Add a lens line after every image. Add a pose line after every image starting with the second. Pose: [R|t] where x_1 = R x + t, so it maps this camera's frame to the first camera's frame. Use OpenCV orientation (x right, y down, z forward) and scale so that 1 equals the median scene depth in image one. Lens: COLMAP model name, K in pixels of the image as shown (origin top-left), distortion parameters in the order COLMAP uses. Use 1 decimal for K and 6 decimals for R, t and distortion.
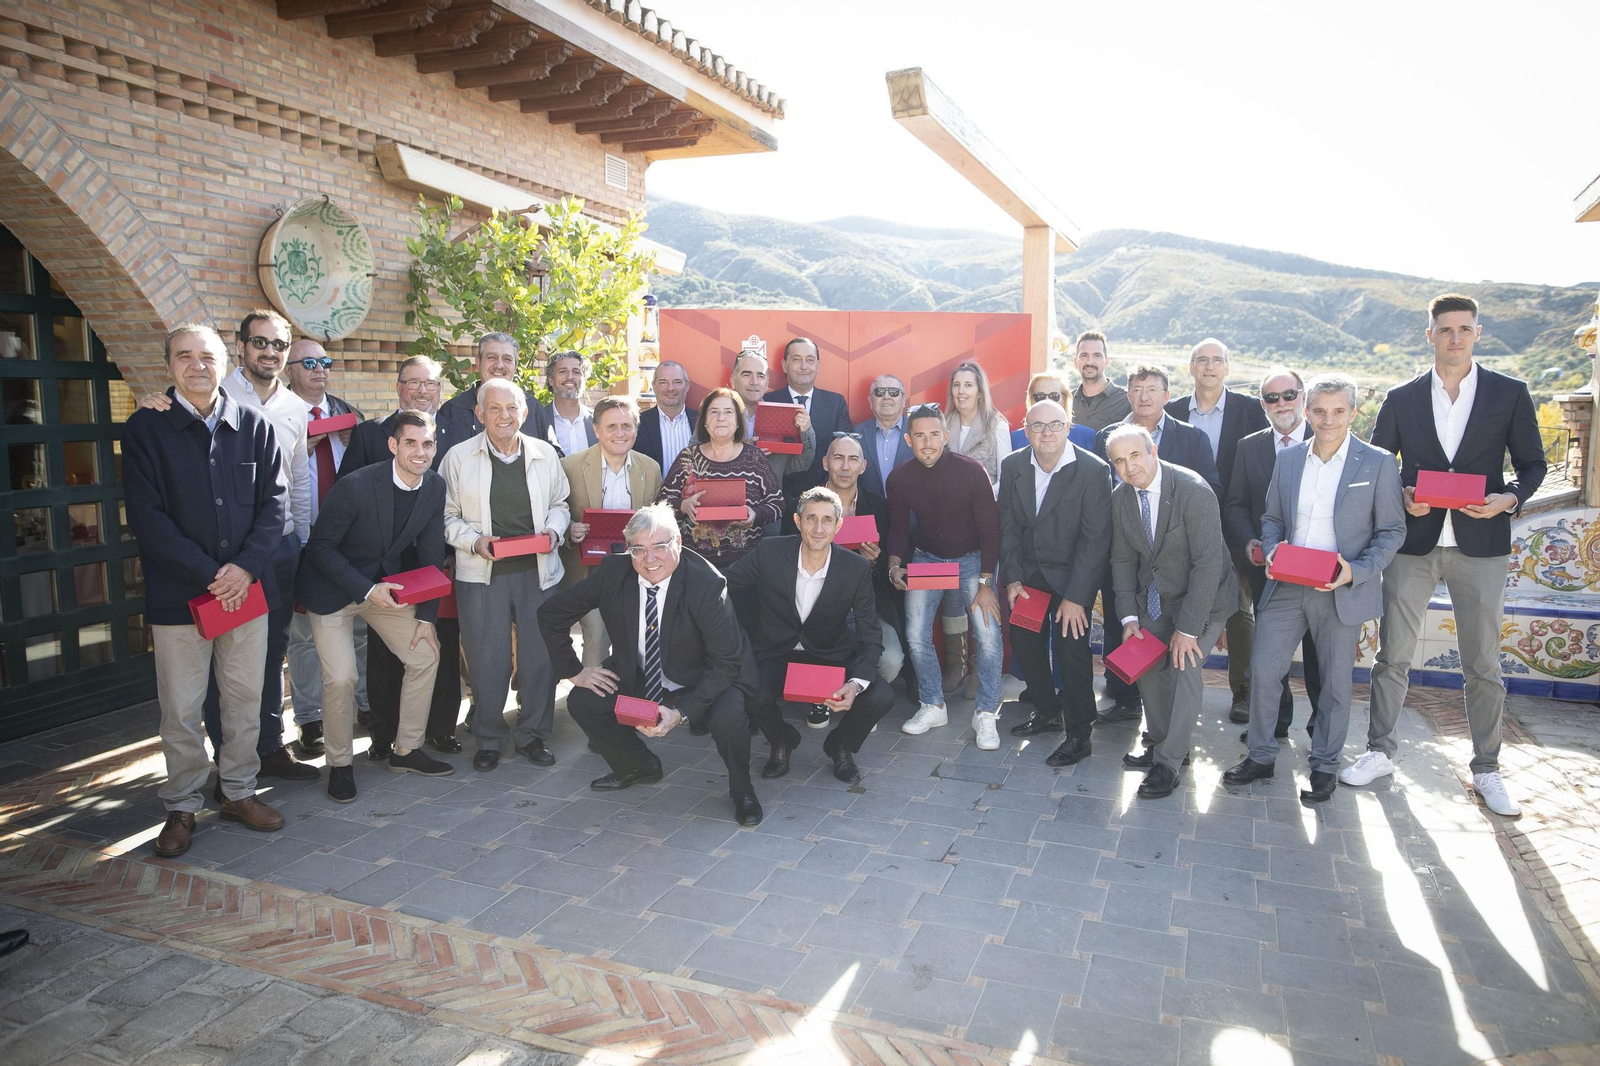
lens RADIAL K [[1107.8, 0, 801.4], [0, 1107.8, 532.7], [0, 0, 1]] dist [-0.042374, 0.045360]
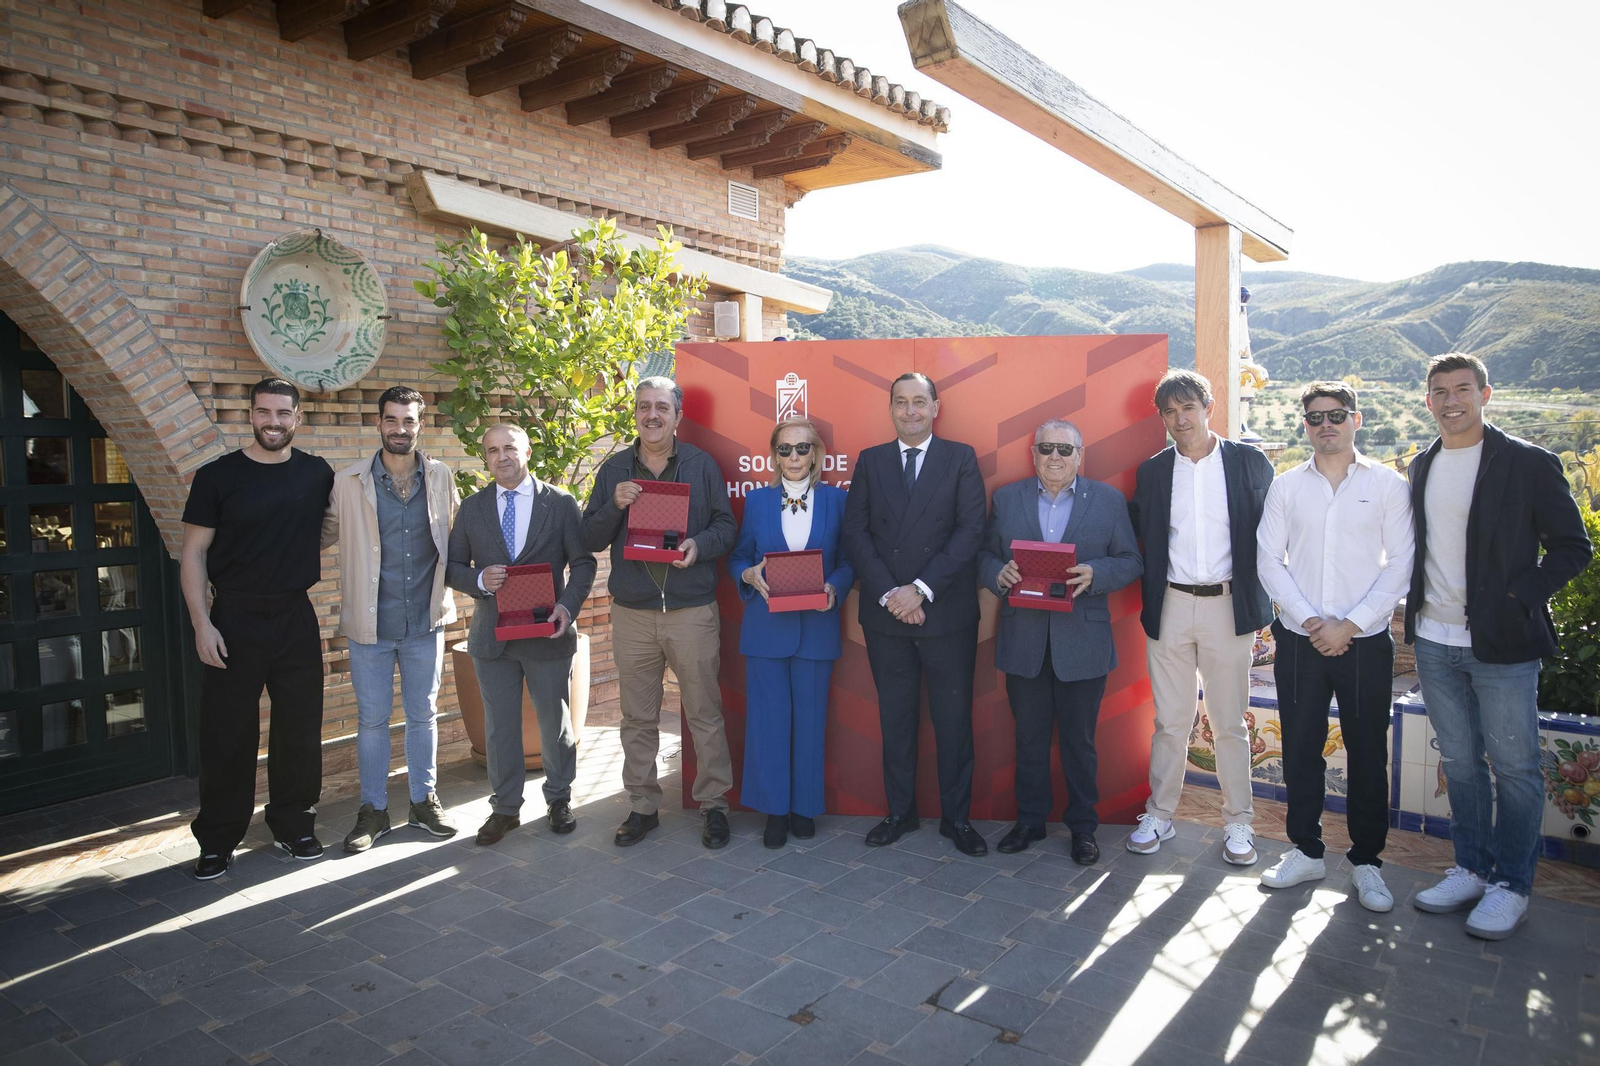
lens RADIAL K [[1101.8, 0, 800.2], [0, 1101.8, 533.8], [0, 0, 1]] dist [-0.045928, 0.045501]
pose [[0.962914, 0.012471, -0.269519, 0.175155], [-0.025234, 0.998715, -0.043945, -0.029378], [0.268624, 0.049116, 0.961992, 0.250156]]
